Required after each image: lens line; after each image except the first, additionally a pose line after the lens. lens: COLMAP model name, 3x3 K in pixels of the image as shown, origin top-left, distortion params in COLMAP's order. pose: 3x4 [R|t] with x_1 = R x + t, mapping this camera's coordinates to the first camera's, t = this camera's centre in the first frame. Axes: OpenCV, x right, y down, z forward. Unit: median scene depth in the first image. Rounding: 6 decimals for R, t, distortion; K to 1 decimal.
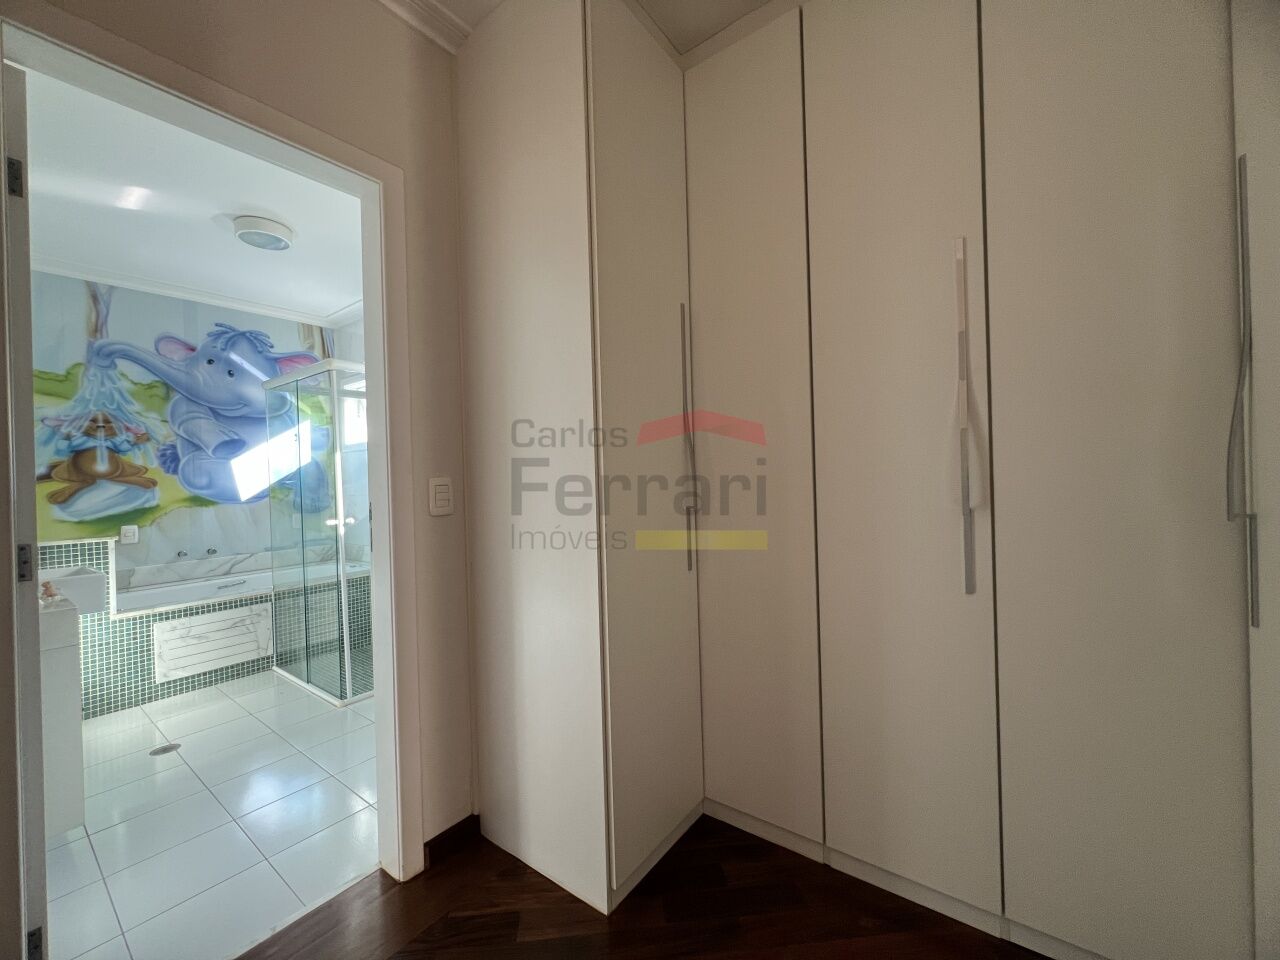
lens RADIAL K [[513.1, 0, 636.9], [0, 513.1, 478.4], [0, 0, 1]] dist [-0.001814, 0.001242]
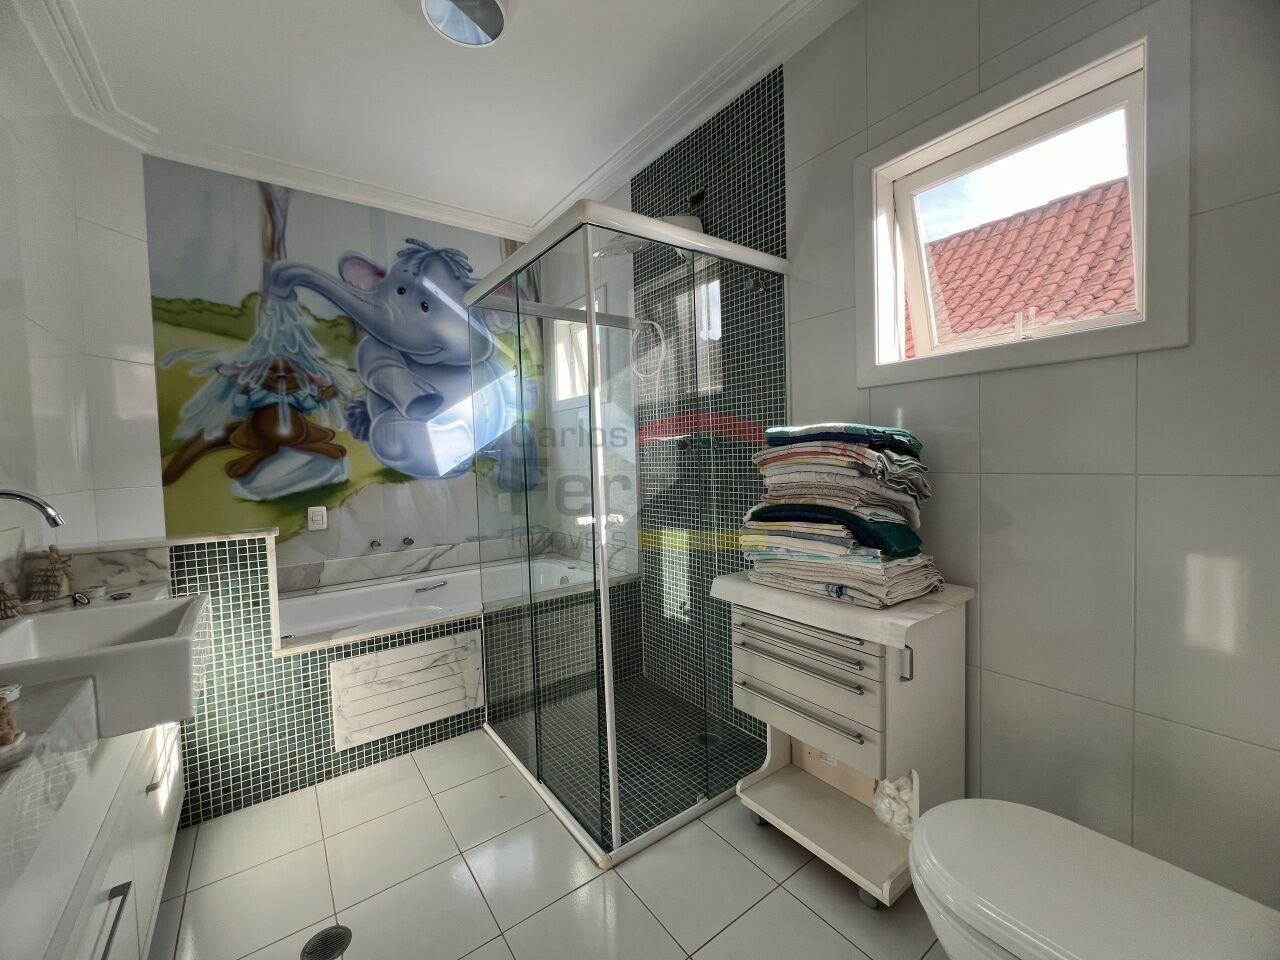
lens RADIAL K [[513.1, 0, 636.9], [0, 513.1, 478.4], [0, 0, 1]] dist [-0.001814, 0.001242]
pose [[0.958248, 0.013743, -0.285610, -0.320786], [-0.000007, 0.998846, 0.048037, 0.013376], [0.285940, -0.046029, 0.957141, 0.416238]]
